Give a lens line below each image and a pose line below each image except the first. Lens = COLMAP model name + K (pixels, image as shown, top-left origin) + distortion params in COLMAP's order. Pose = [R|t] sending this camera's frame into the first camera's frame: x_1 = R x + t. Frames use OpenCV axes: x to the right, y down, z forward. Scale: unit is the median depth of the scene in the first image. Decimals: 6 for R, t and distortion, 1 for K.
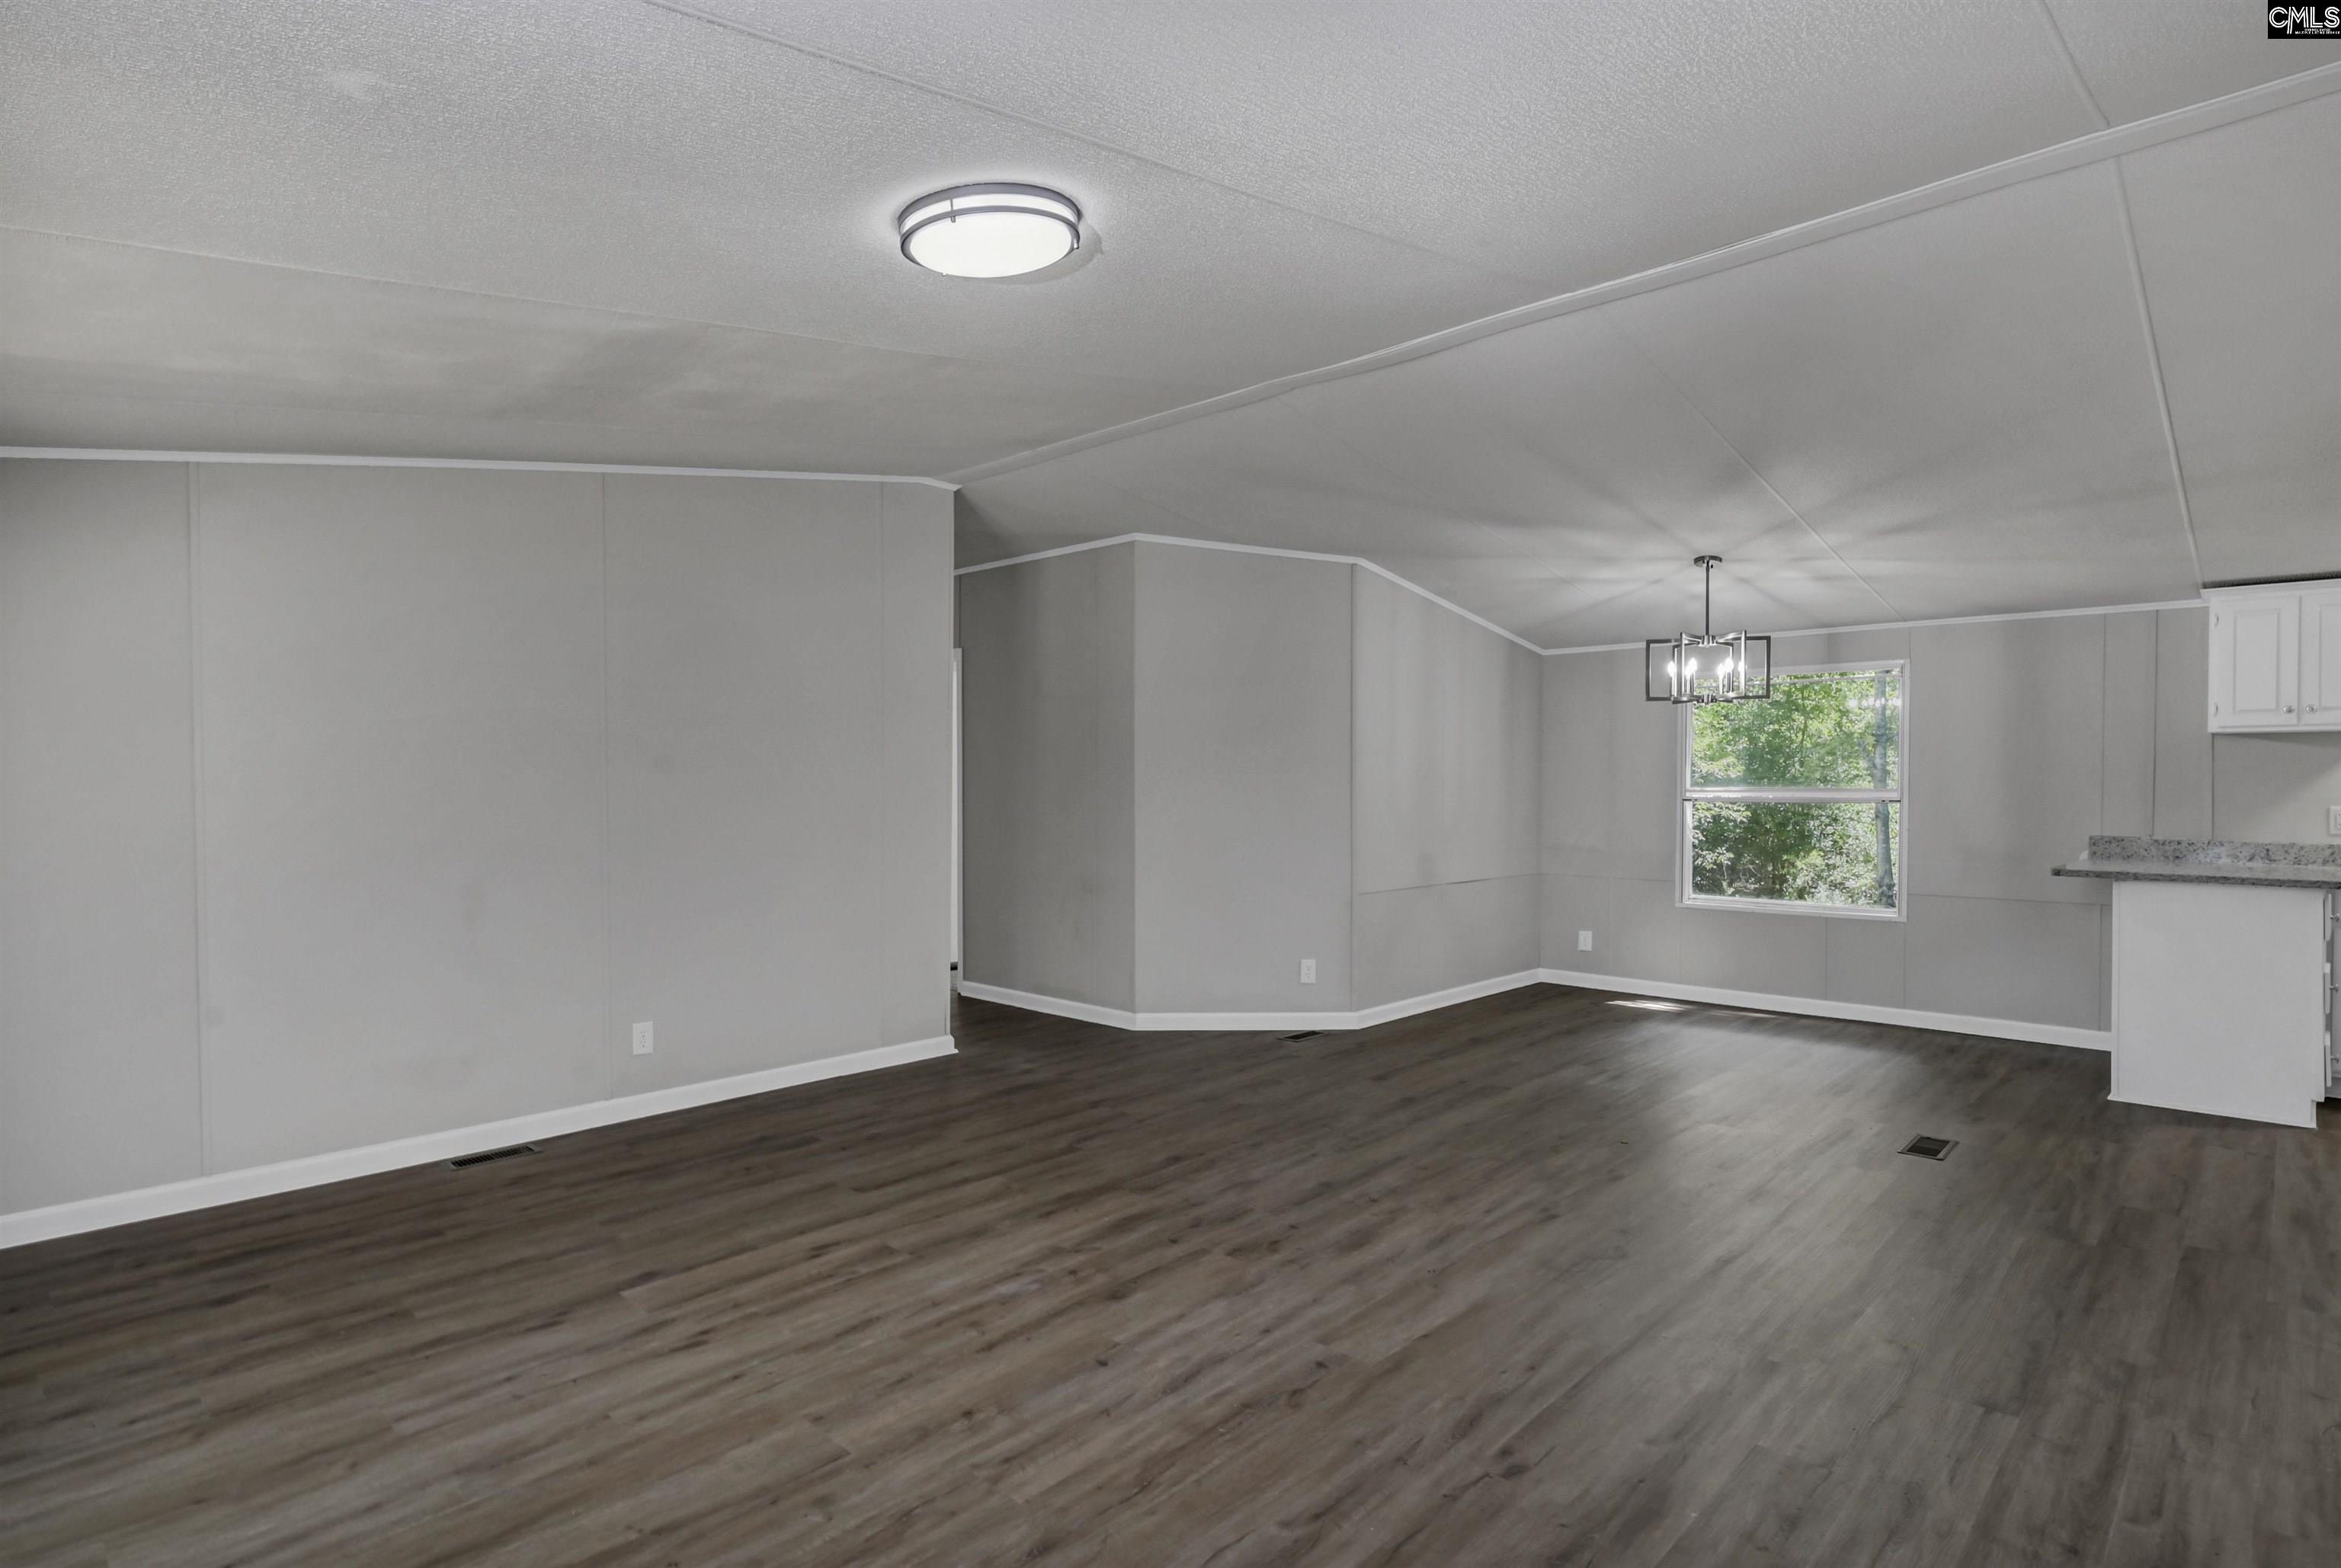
lens RADIAL K [[1207.1, 0, 1170.5], [0, 1207.1, 784.0], [0, 0, 1]] dist [-0.000696, -0.000071]
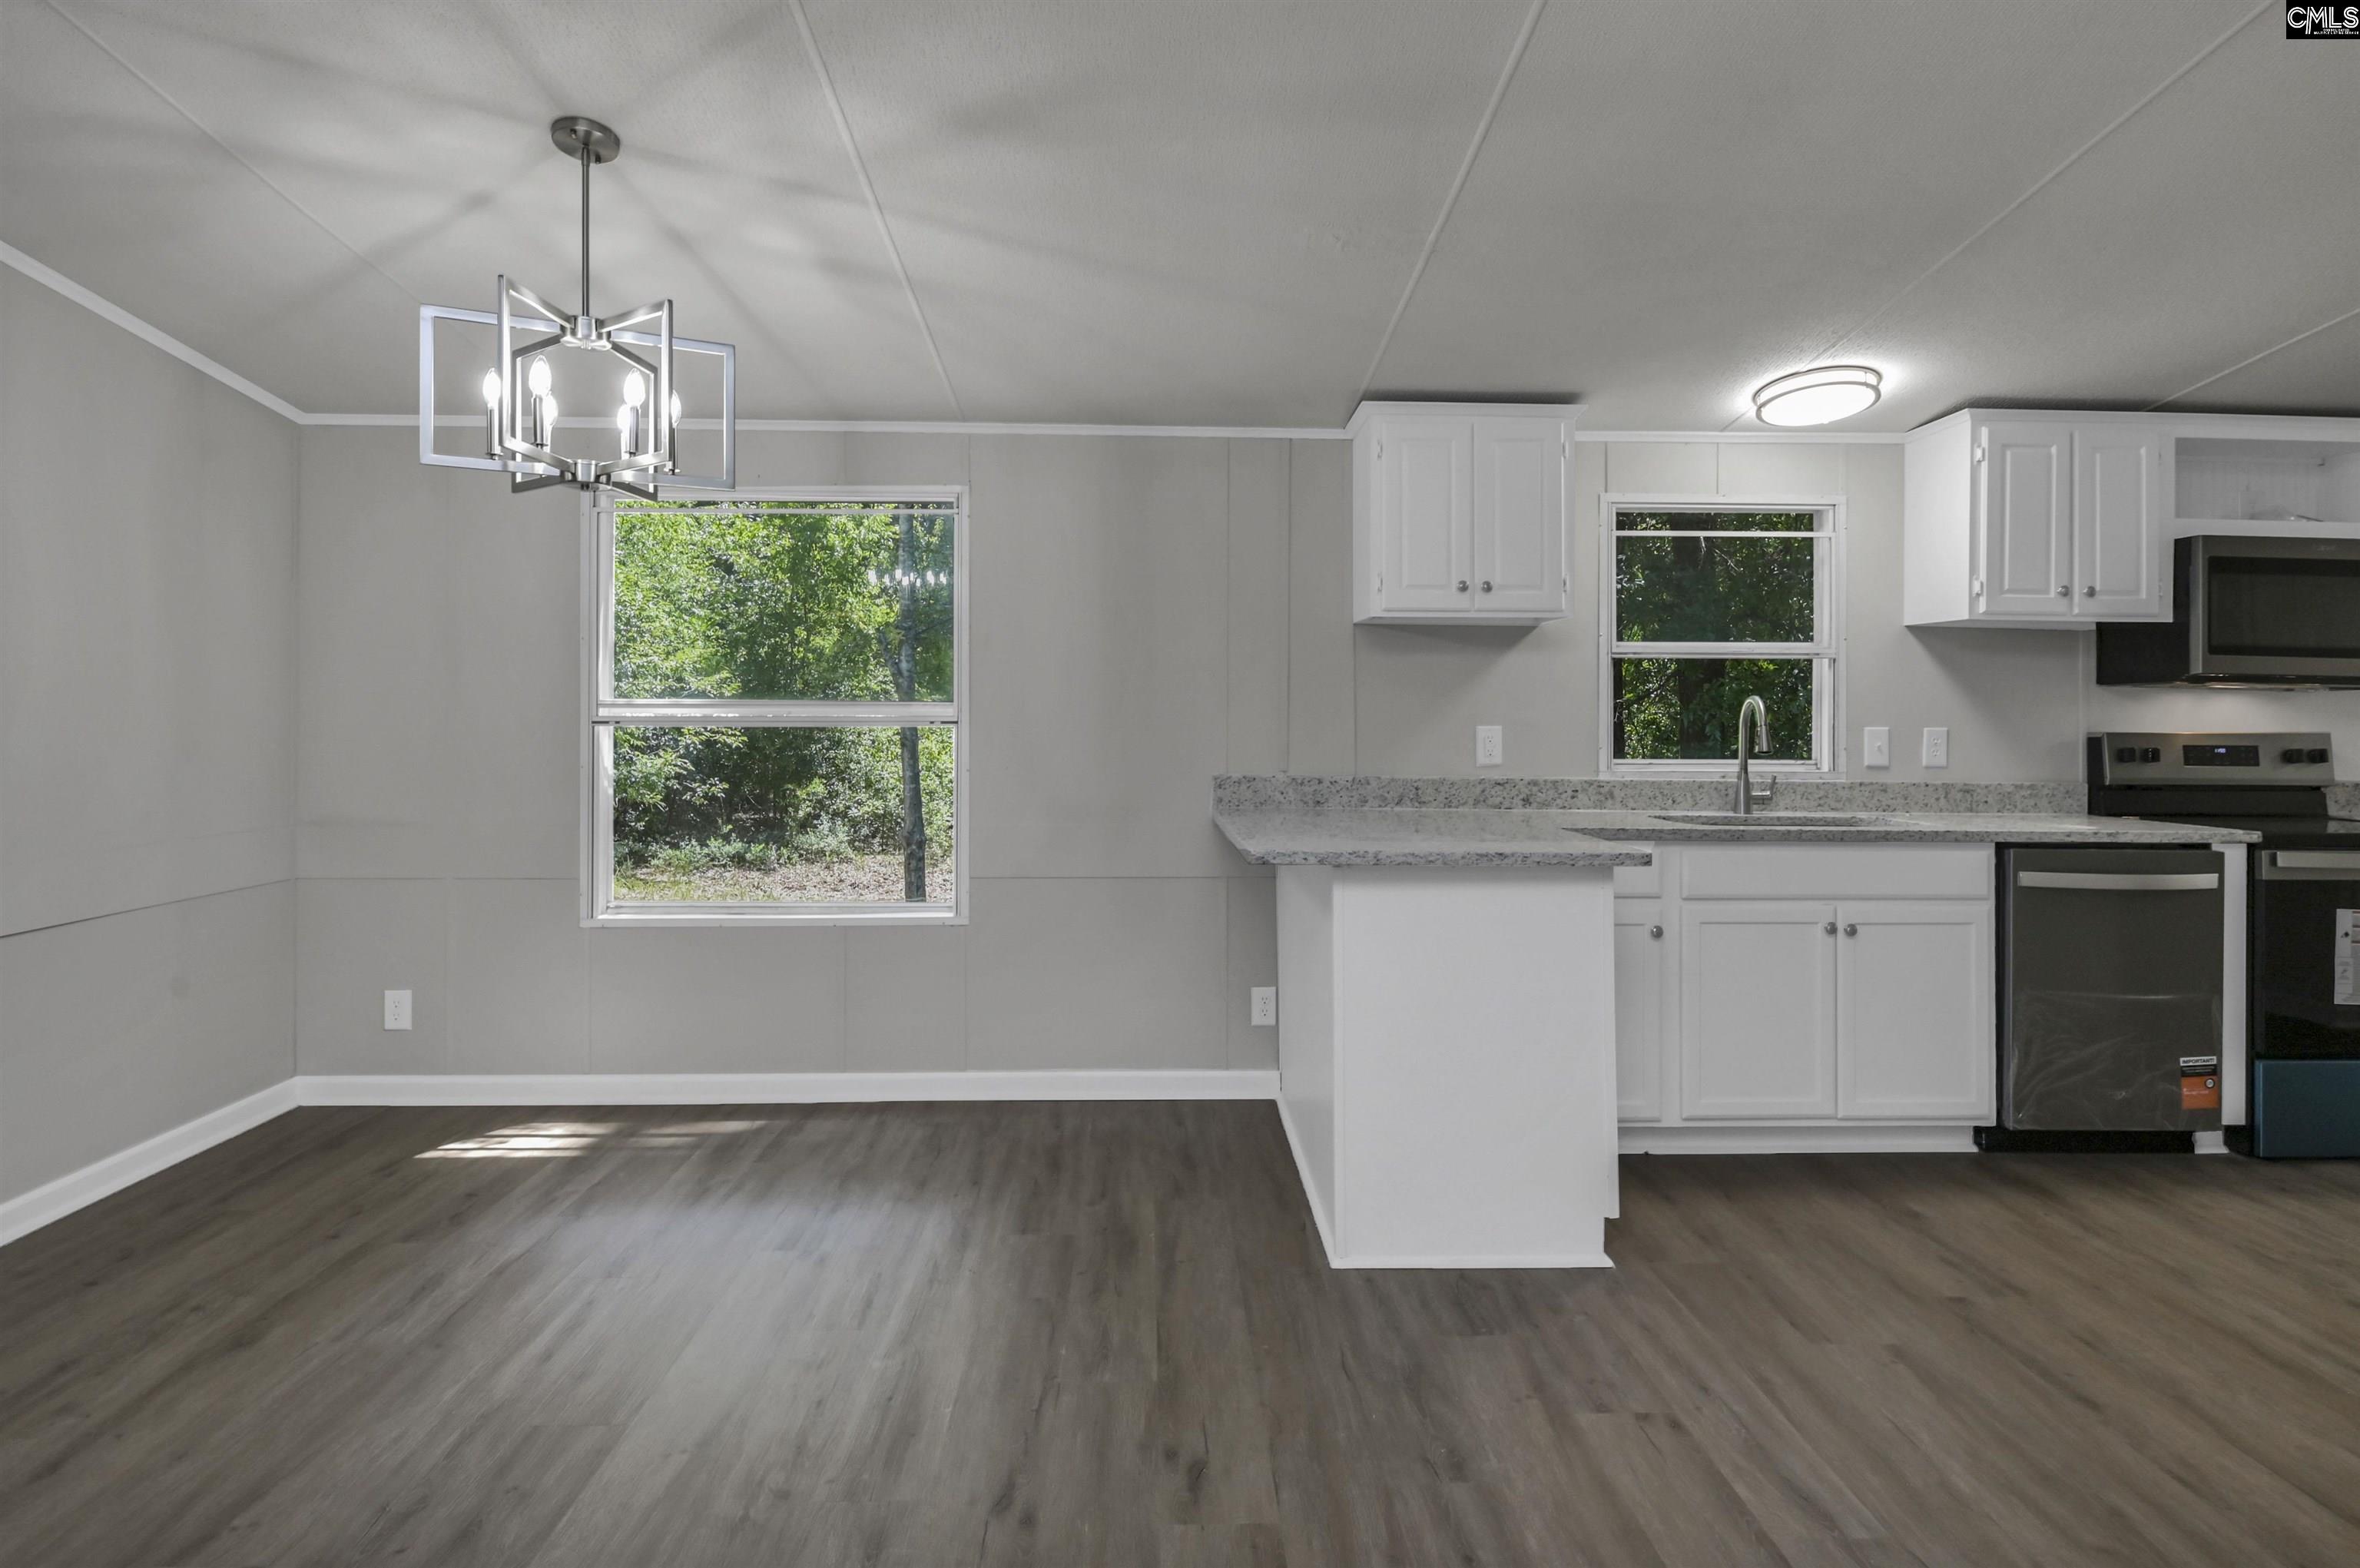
lens RADIAL K [[1214.3, 0, 1190.9], [0, 1214.3, 705.2], [0, 0, 1]] dist [0.003236, -0.010707]
pose [[0.703423, 0.002027, 0.710768, 0.392946], [-0.001442, 0.999998, -0.001425, 0.009027], [-0.710770, -0.000023, 0.703425, 0.751388]]
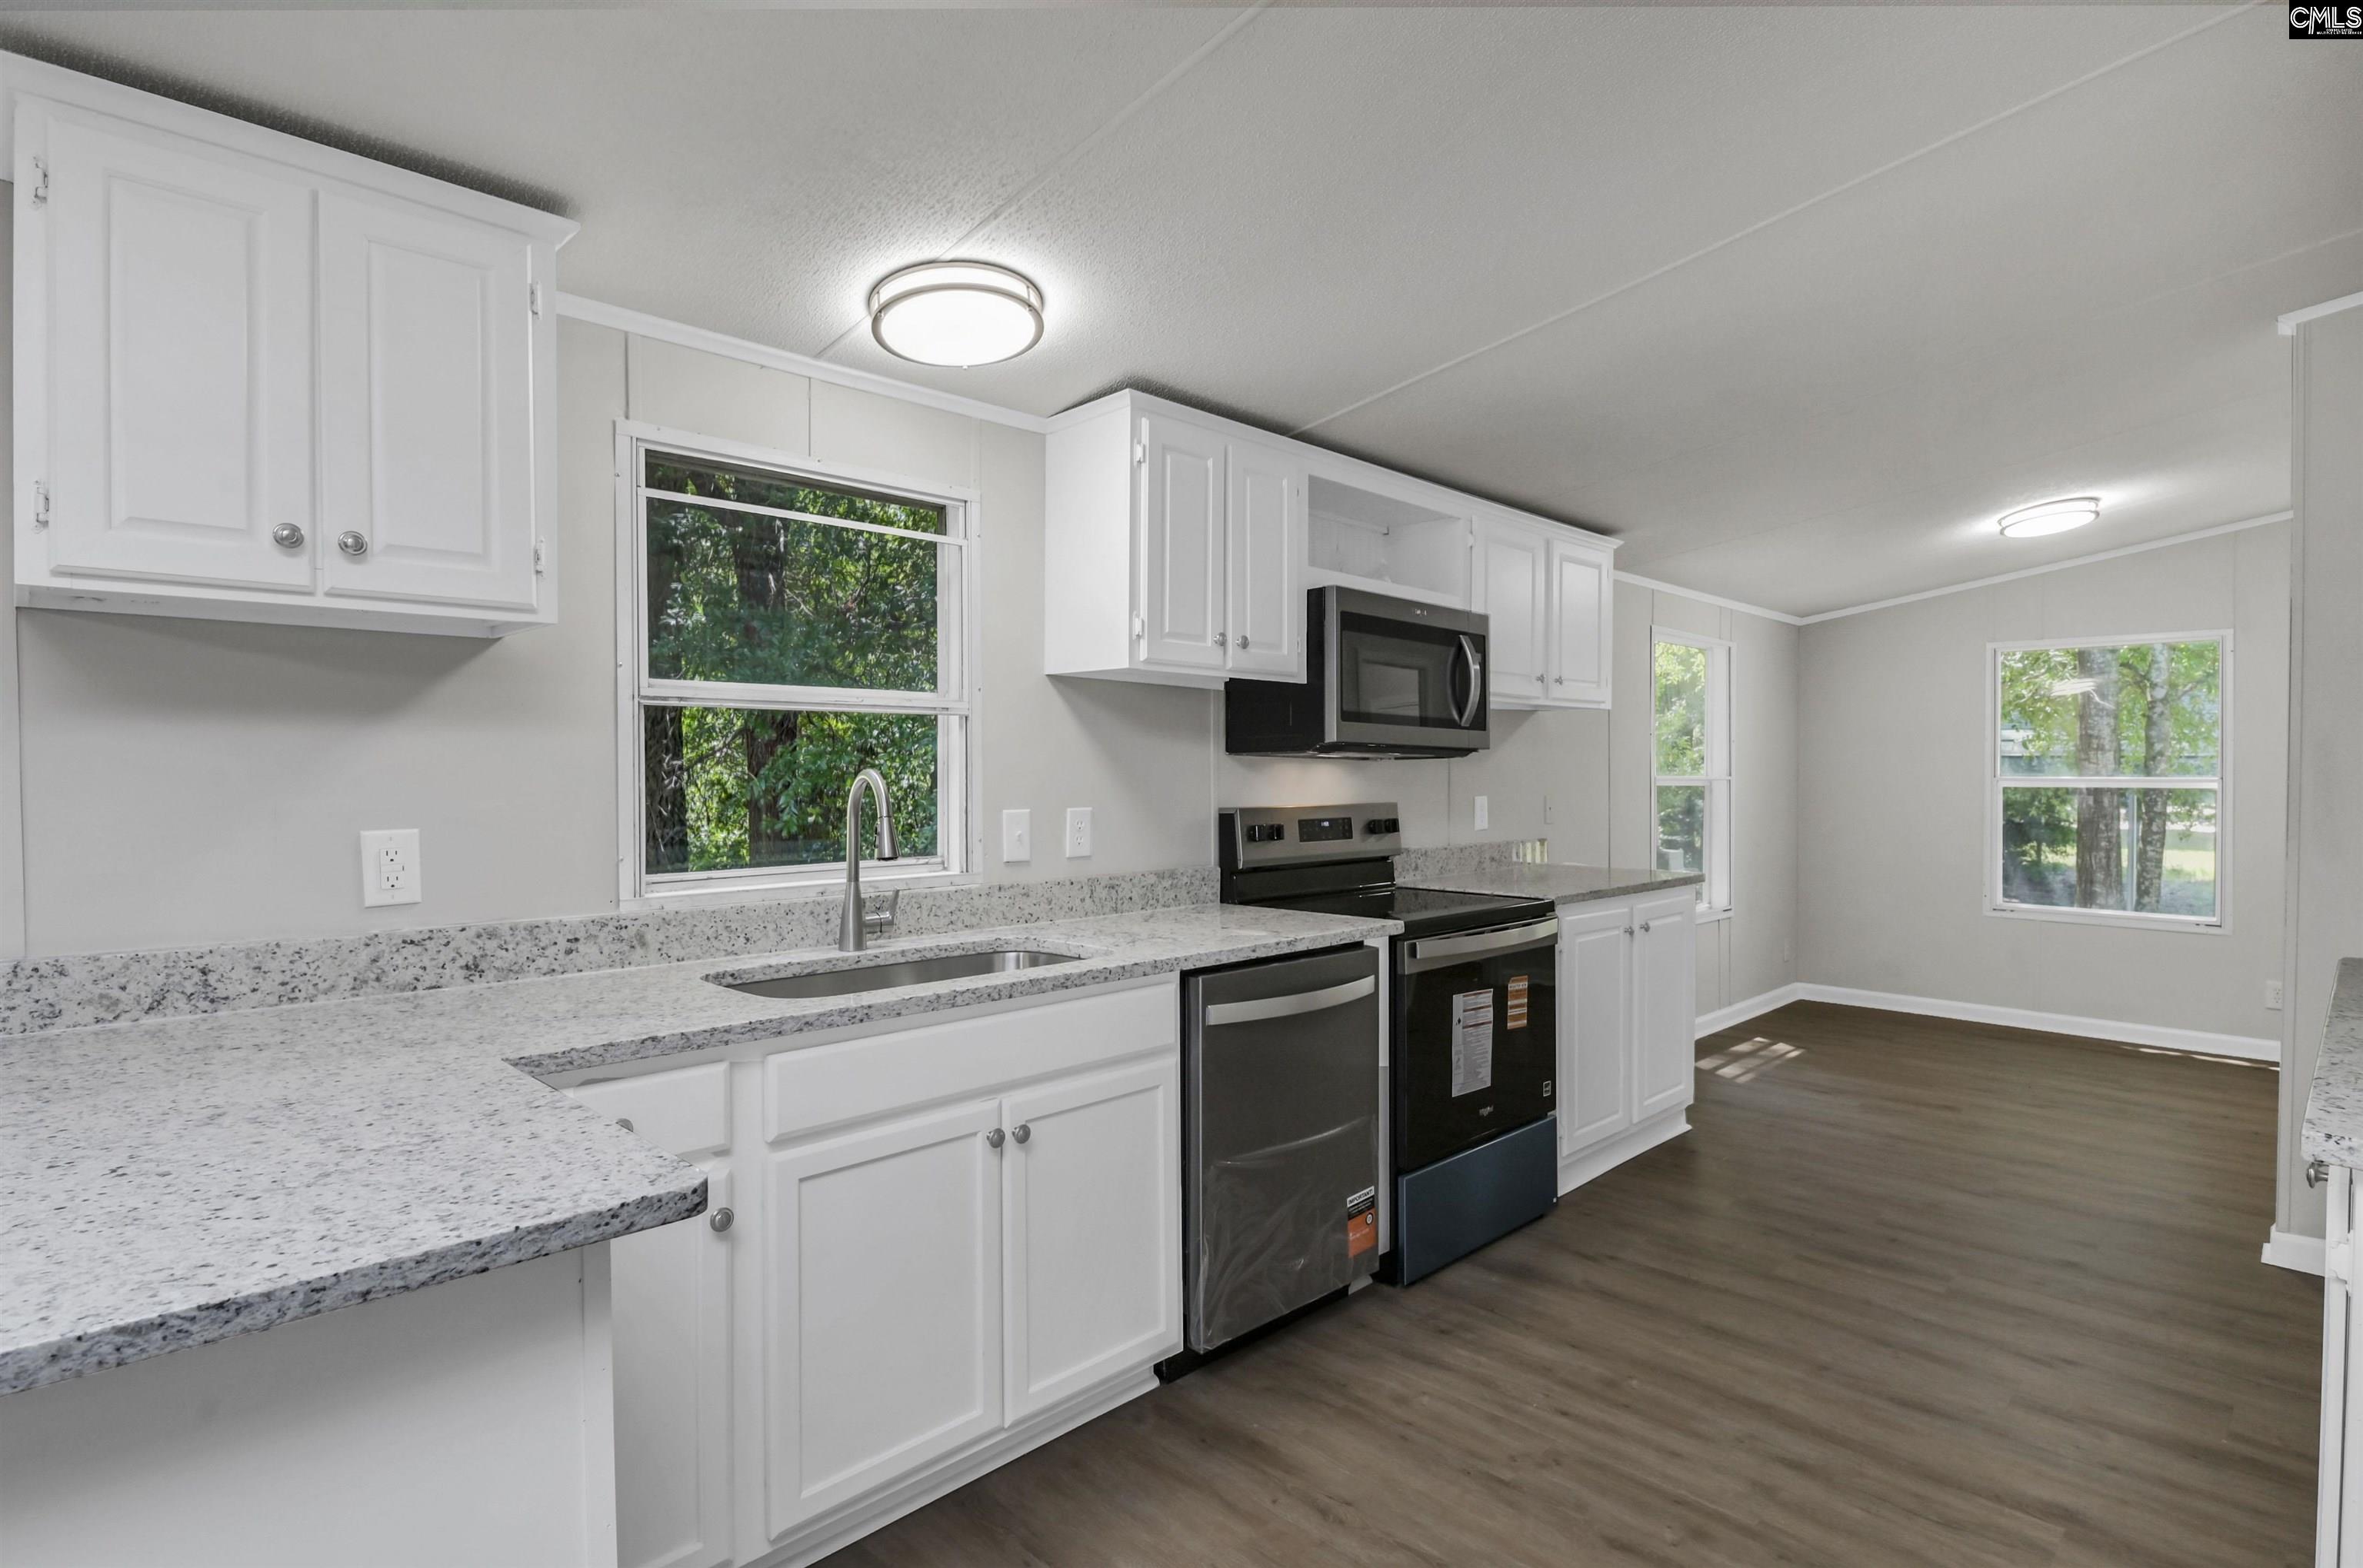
lens RADIAL K [[1162.1, 0, 1181.5], [0, 1162.1, 784.0], [0, 0, 1]] dist [-0.002544, -0.000631]
pose [[0.038470, -0.019817, 0.999063, 0.763144], [-0.000293, 0.999803, 0.019843, -0.003711], [-0.999260, -0.001056, 0.038456, 0.911513]]
